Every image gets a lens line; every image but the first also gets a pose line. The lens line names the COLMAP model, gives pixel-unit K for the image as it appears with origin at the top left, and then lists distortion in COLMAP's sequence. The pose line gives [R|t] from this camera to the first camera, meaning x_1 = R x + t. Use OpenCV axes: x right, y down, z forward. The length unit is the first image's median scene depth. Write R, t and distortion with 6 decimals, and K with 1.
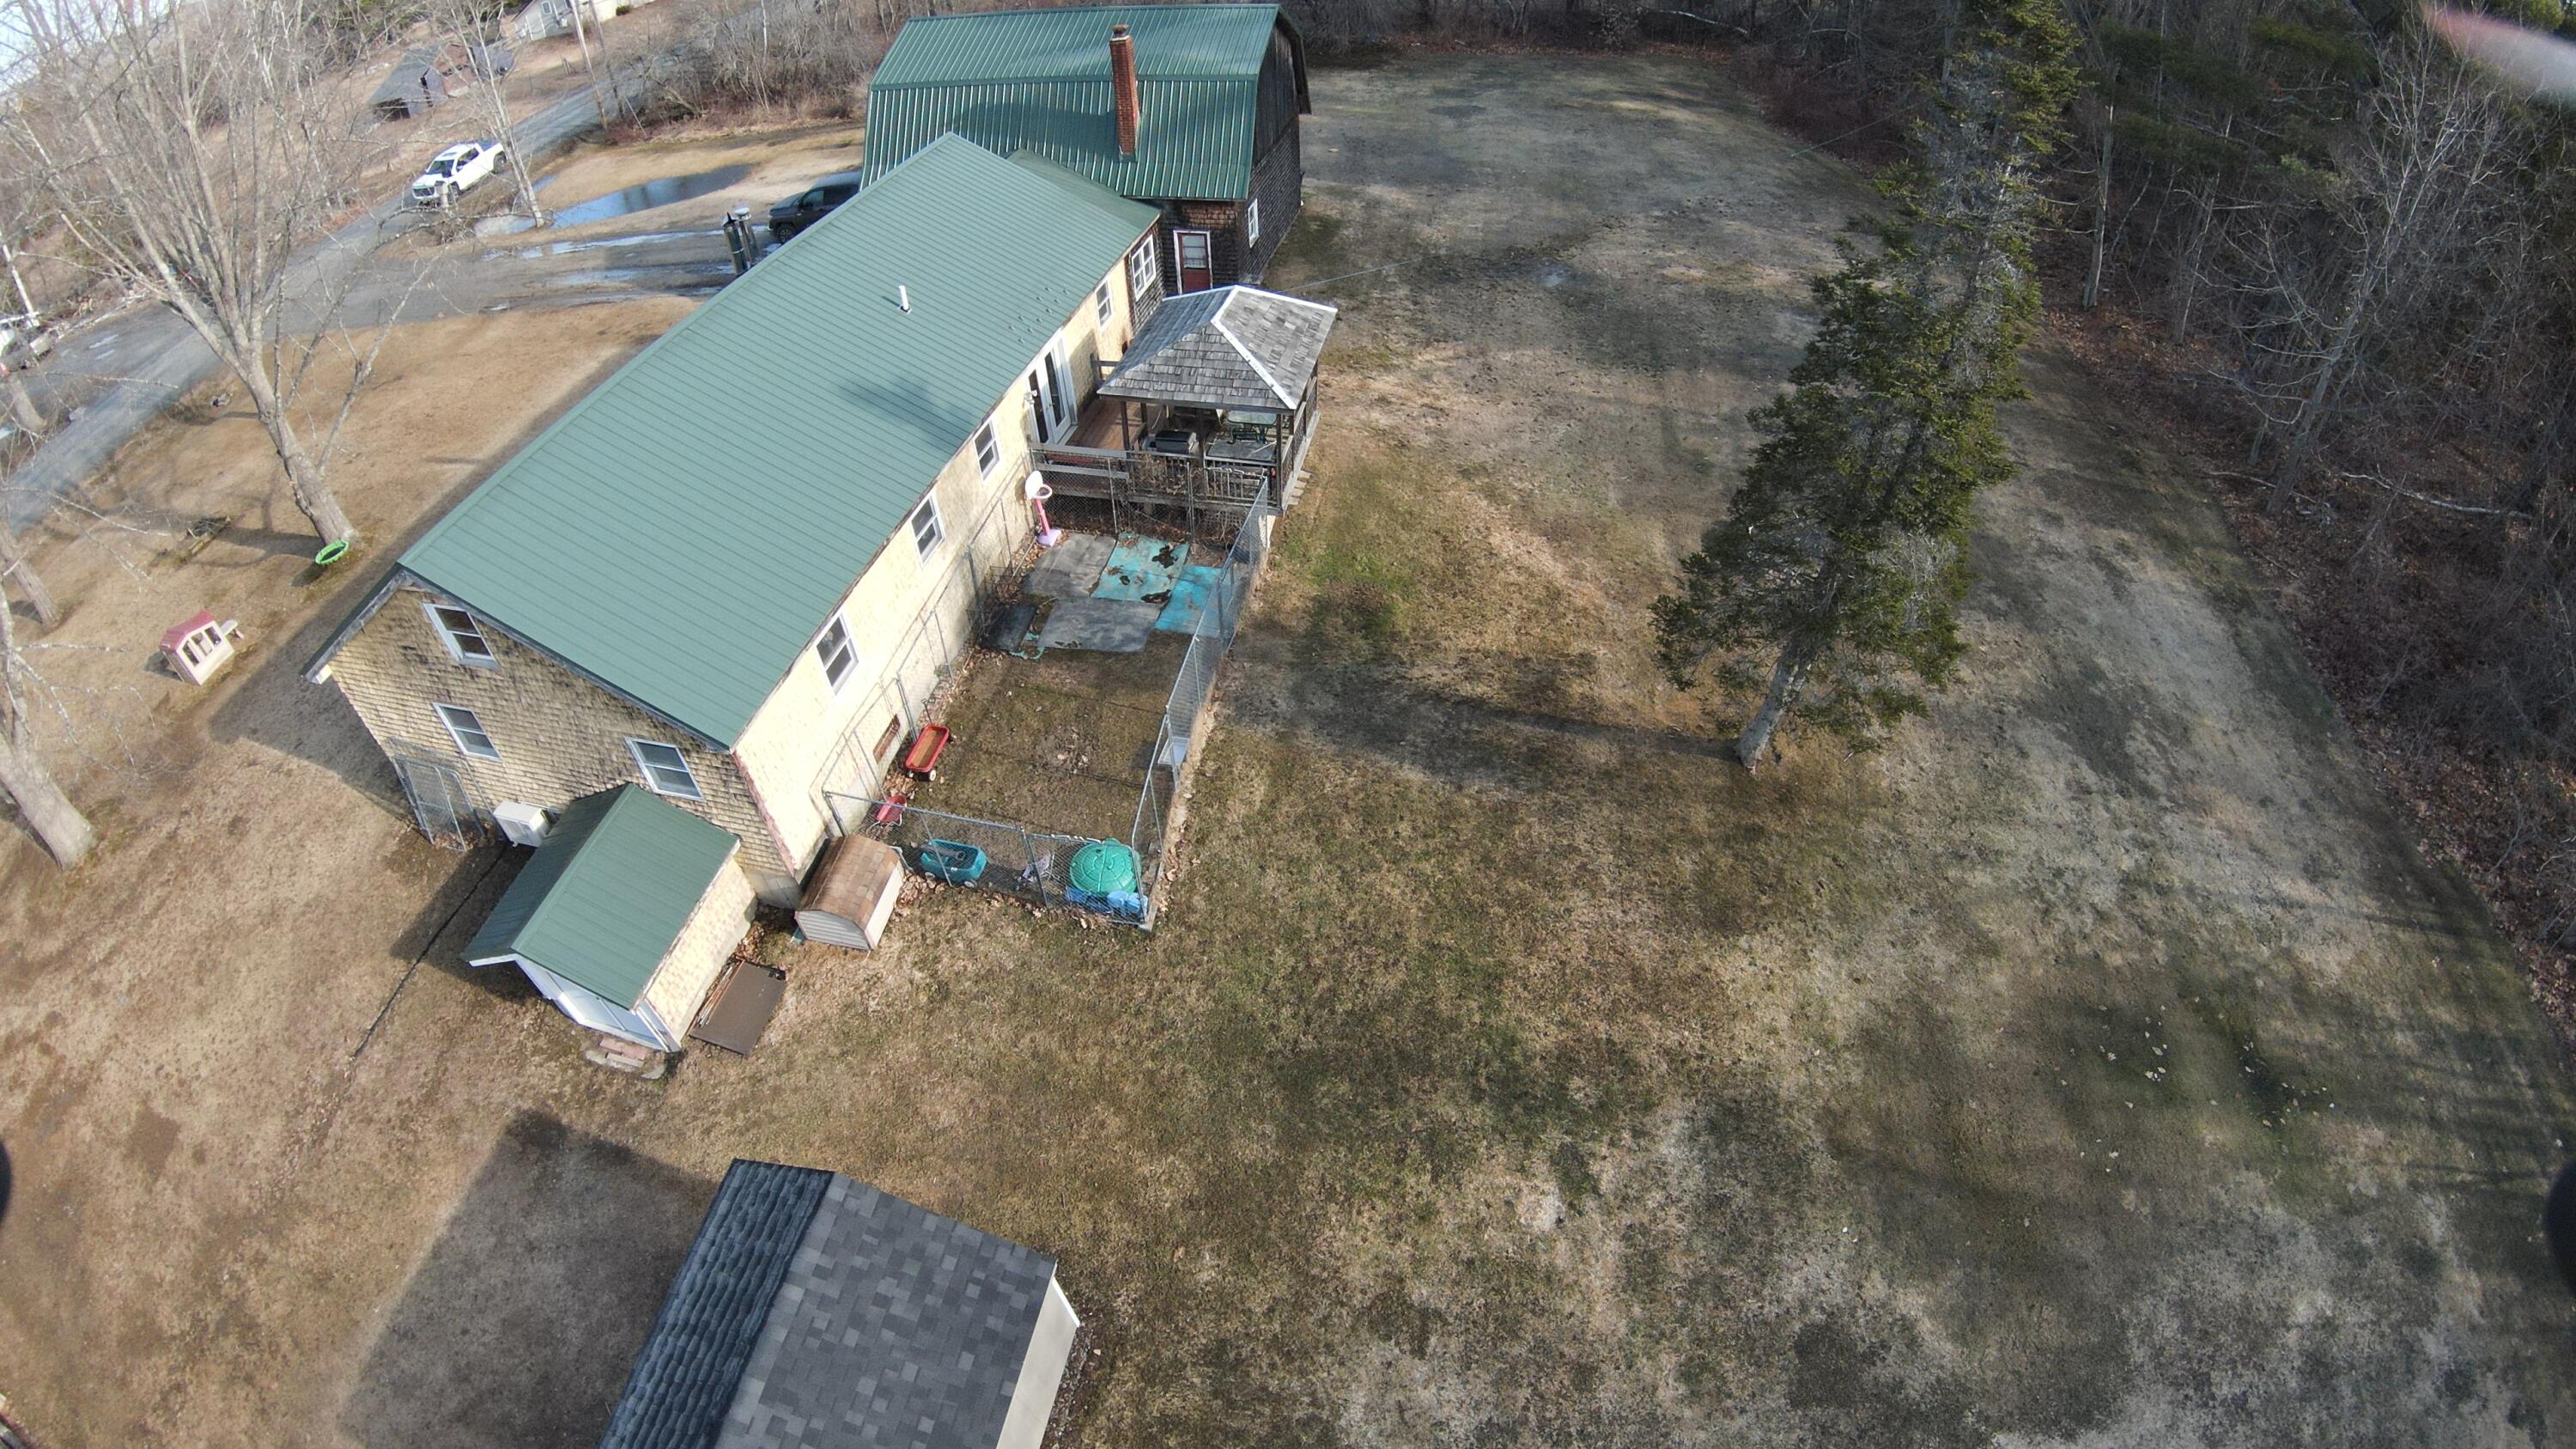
lens RADIAL K [[1157.4, 0, 1288.0], [0, 1157.4, 724.5], [0, 0, 1]] dist [-0.203650, 0.038725]
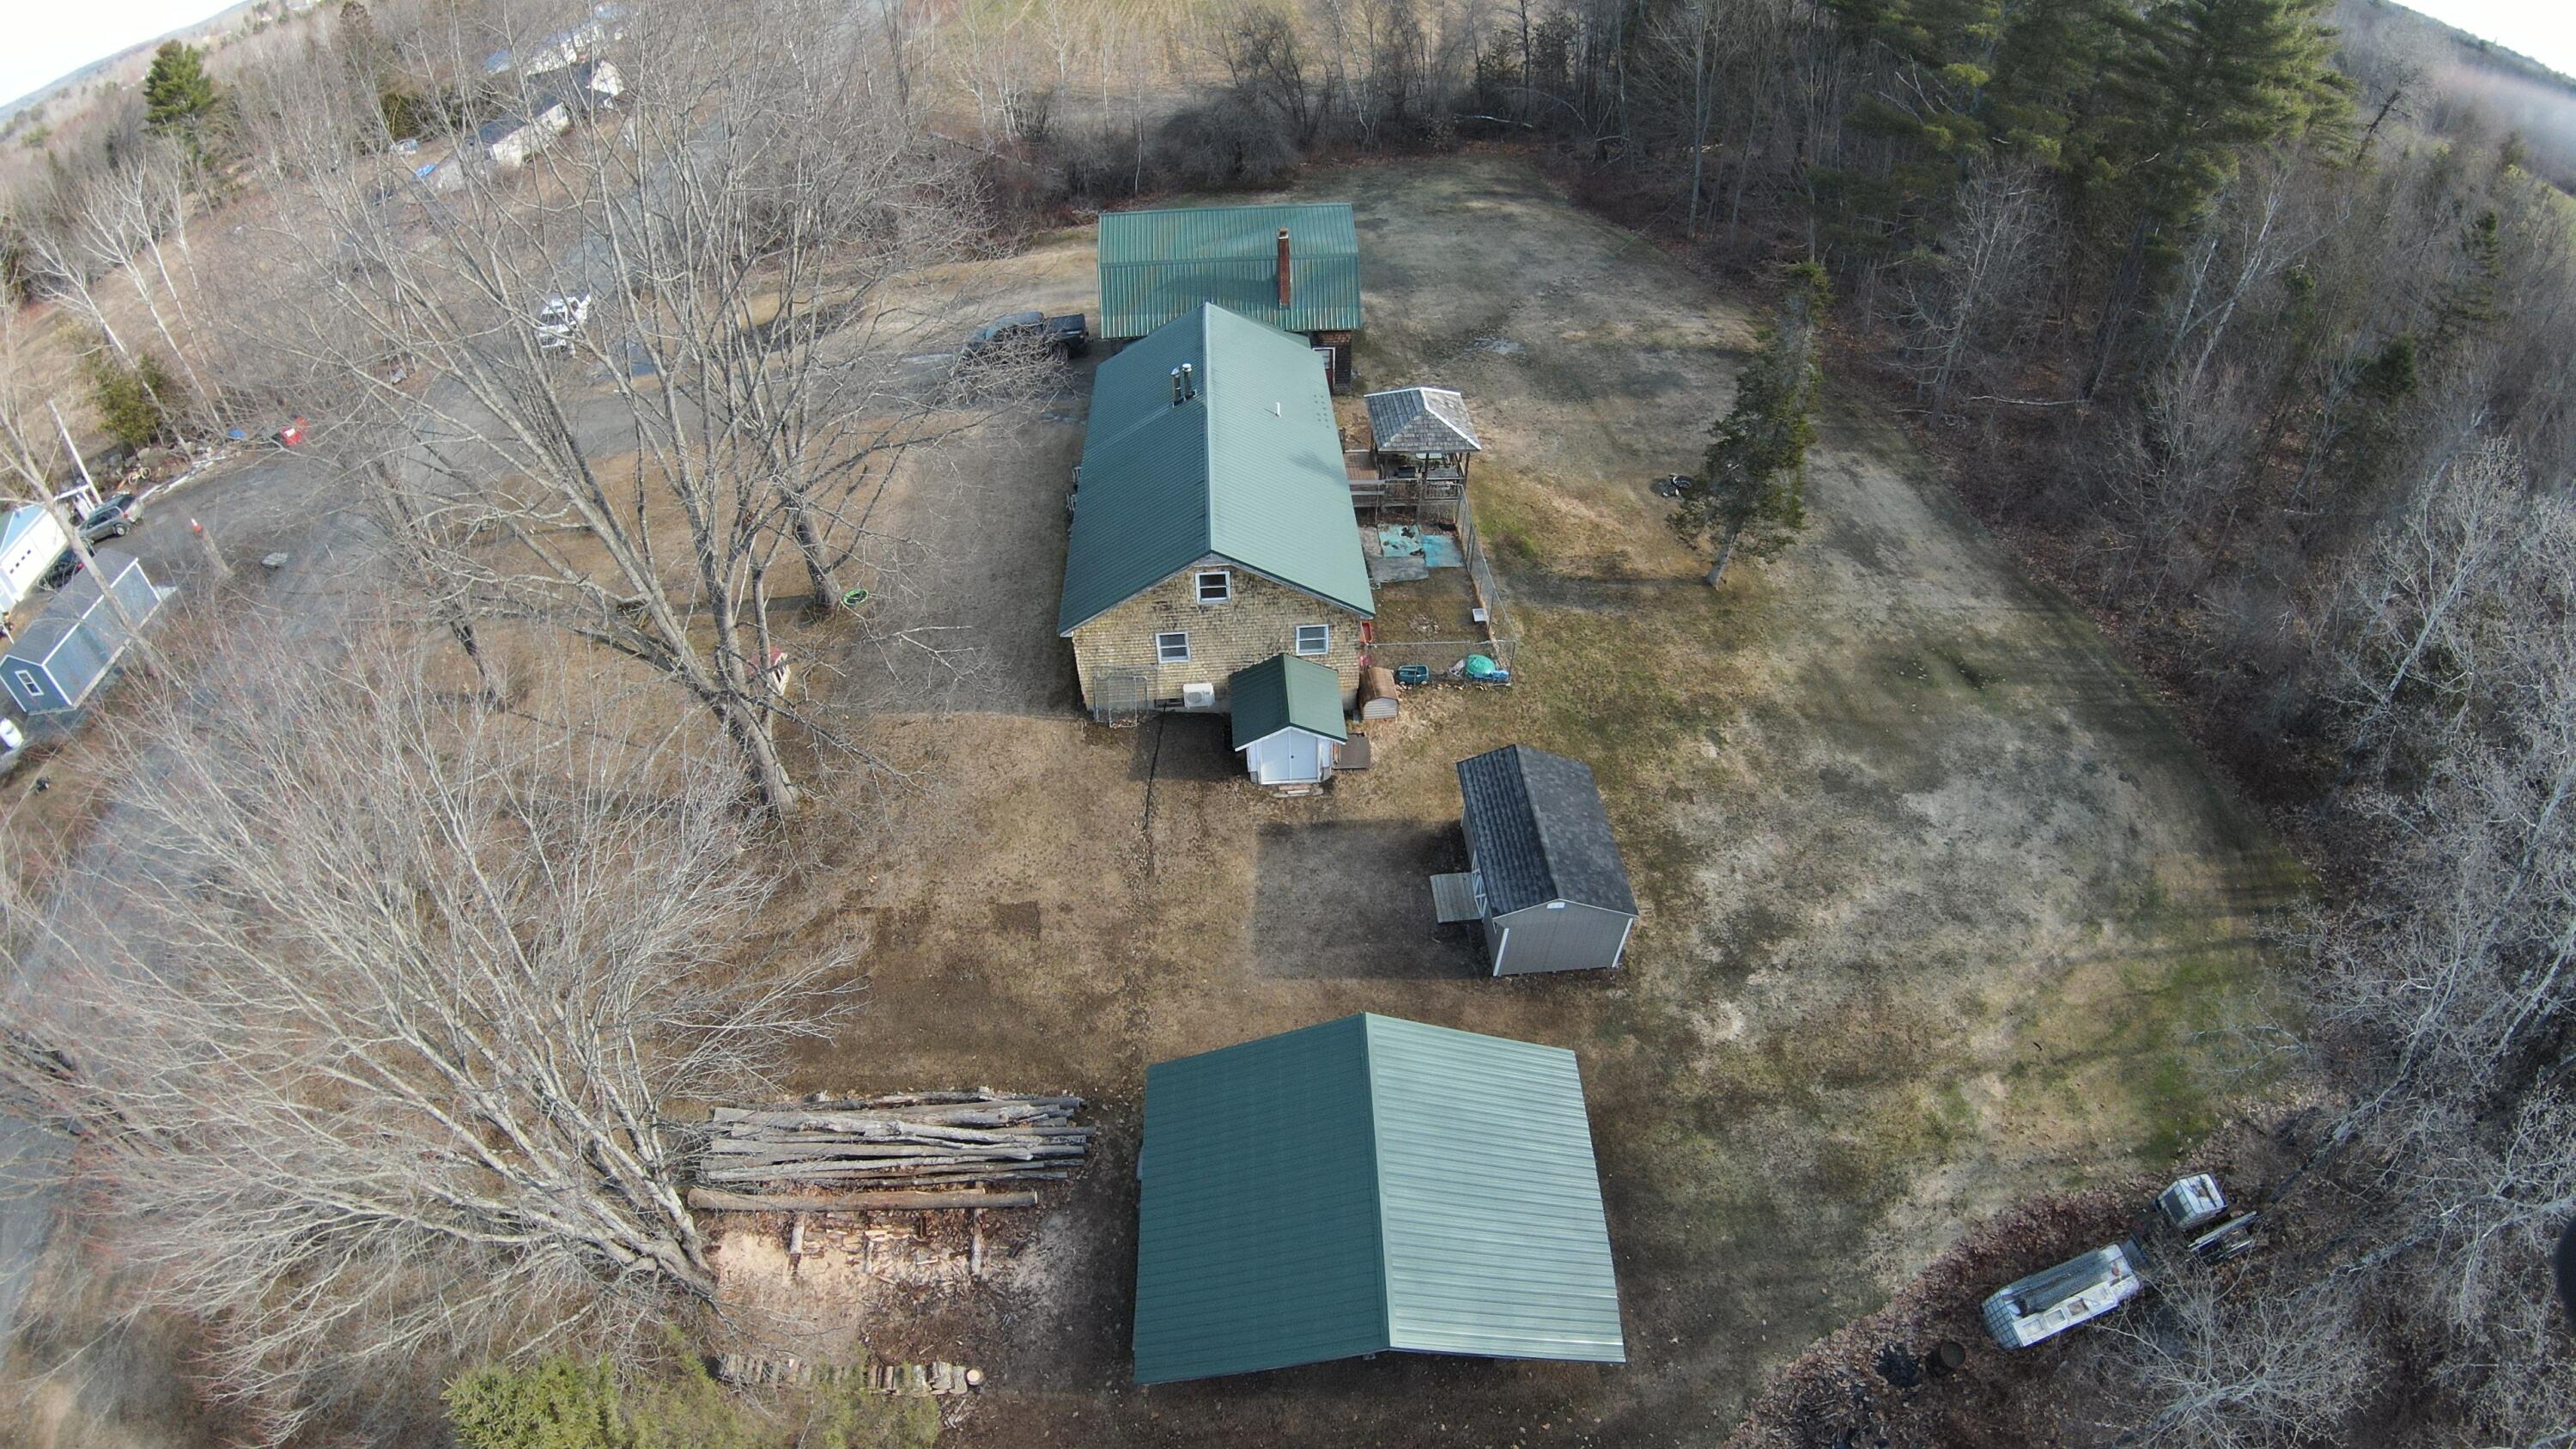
lens RADIAL K [[1166.5, 0, 1298.3], [0, 1166.5, 720.1], [0, 0, 1]] dist [-0.201279, 0.036478]
pose [[0.961290, -0.172684, 0.214714, -0.889382], [0.176988, 0.984213, -0.000834, 0.152573], [-0.211180, 0.038804, 0.976677, -0.973160]]
